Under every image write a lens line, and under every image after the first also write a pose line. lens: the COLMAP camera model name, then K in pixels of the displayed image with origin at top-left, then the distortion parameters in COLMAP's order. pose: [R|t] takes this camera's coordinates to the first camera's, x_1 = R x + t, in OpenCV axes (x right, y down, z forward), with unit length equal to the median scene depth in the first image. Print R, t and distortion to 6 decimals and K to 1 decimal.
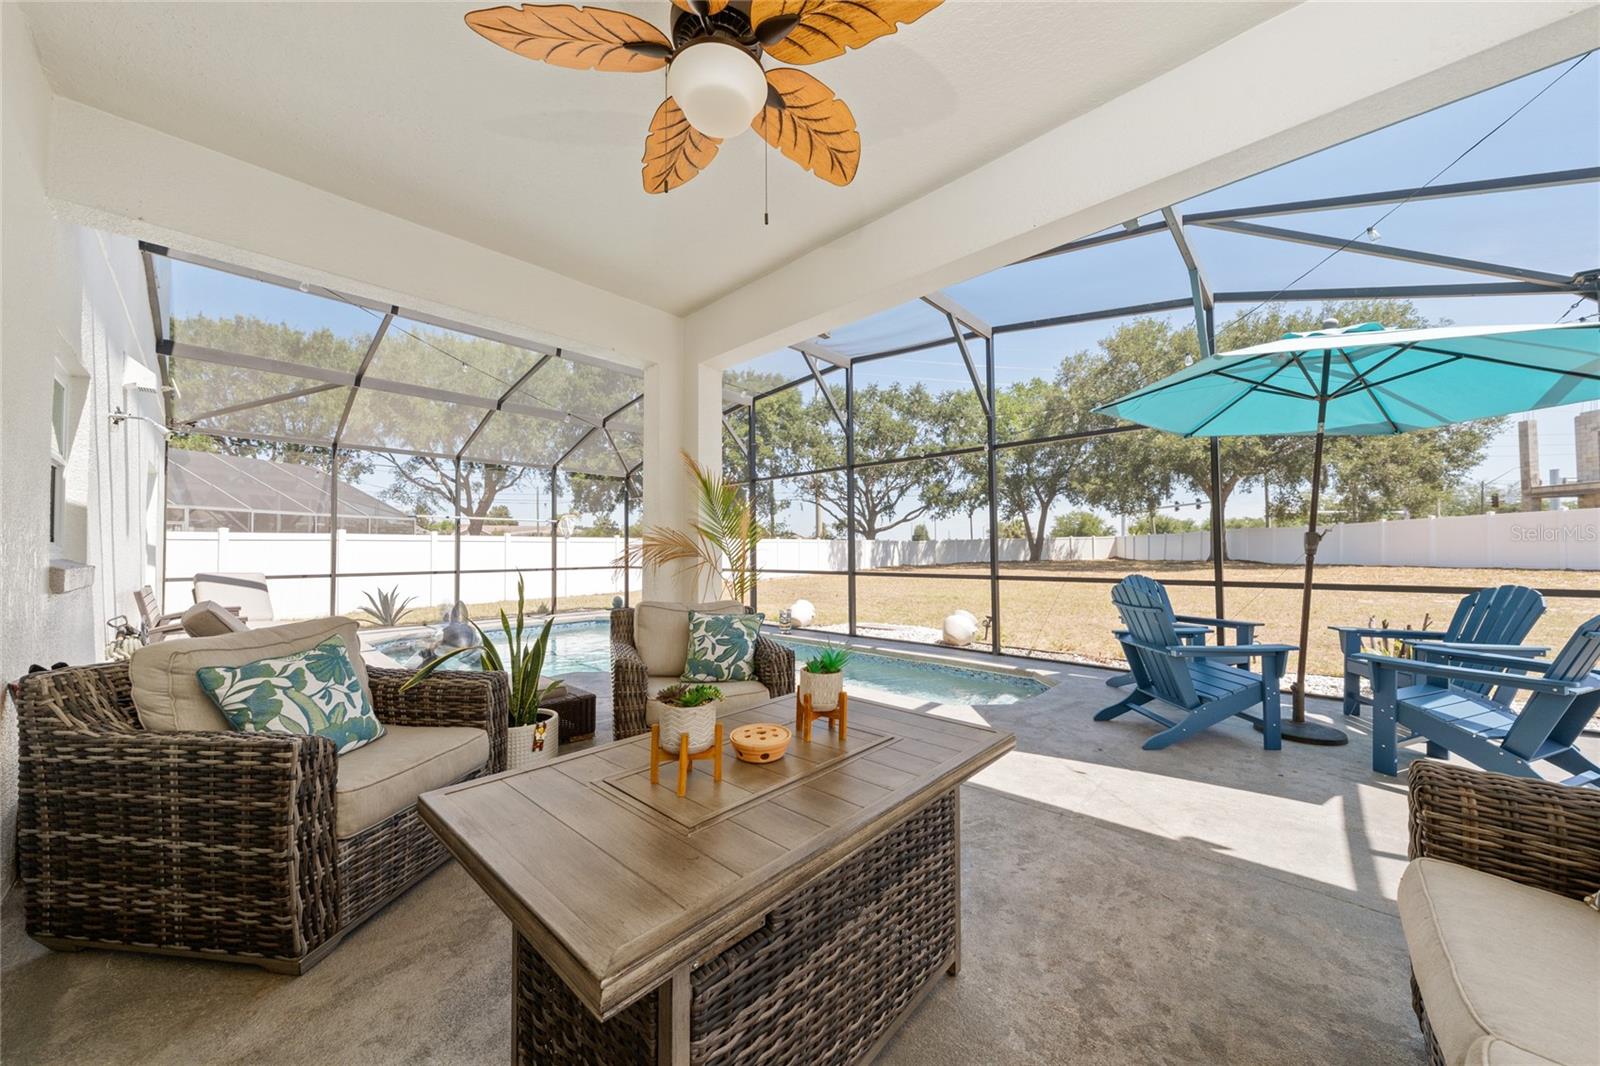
lens RADIAL K [[556.0, 0, 803.0], [0, 556.0, 537.9], [0, 0, 1]] dist [-0.009148, -0.000046]
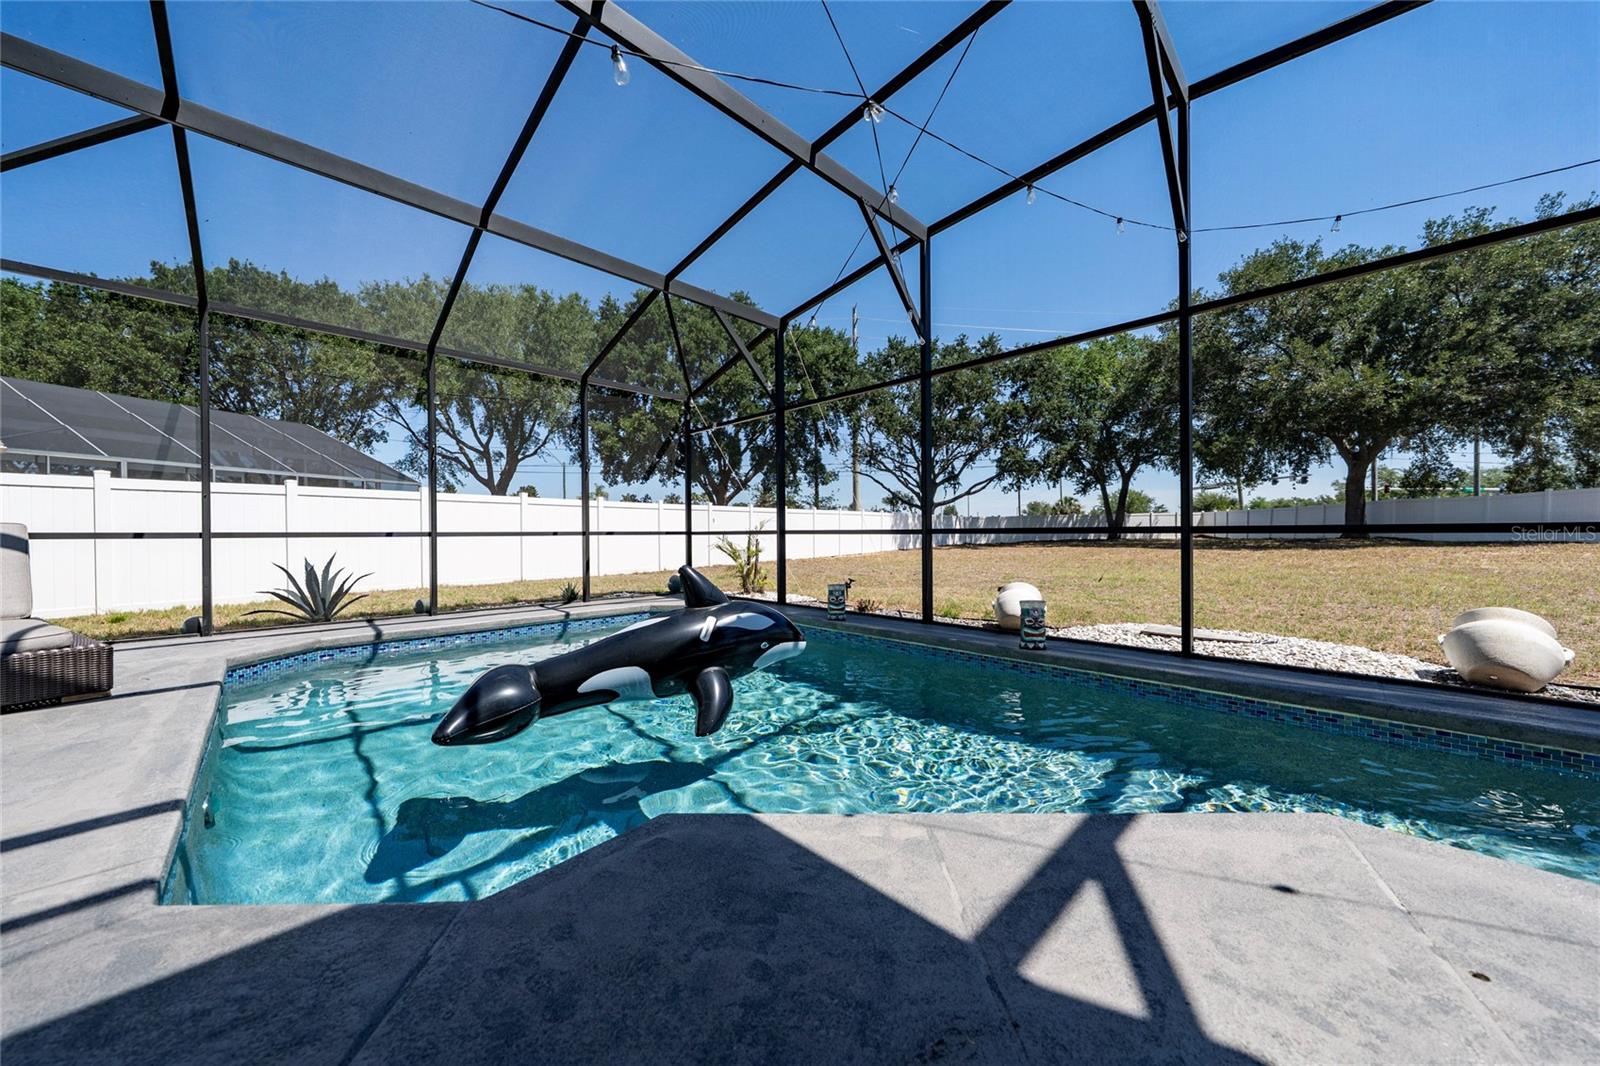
lens RADIAL K [[556.0, 0, 798.3], [0, 556.0, 536.5], [0, 0, 1]] dist [-0.009148, -0.000046]
pose [[0.998865, 0.001286, -0.047615, -0.052397], [0.000155, 0.999542, 0.030266, 0.012484], [0.047632, -0.030239, 0.998407, 0.110648]]
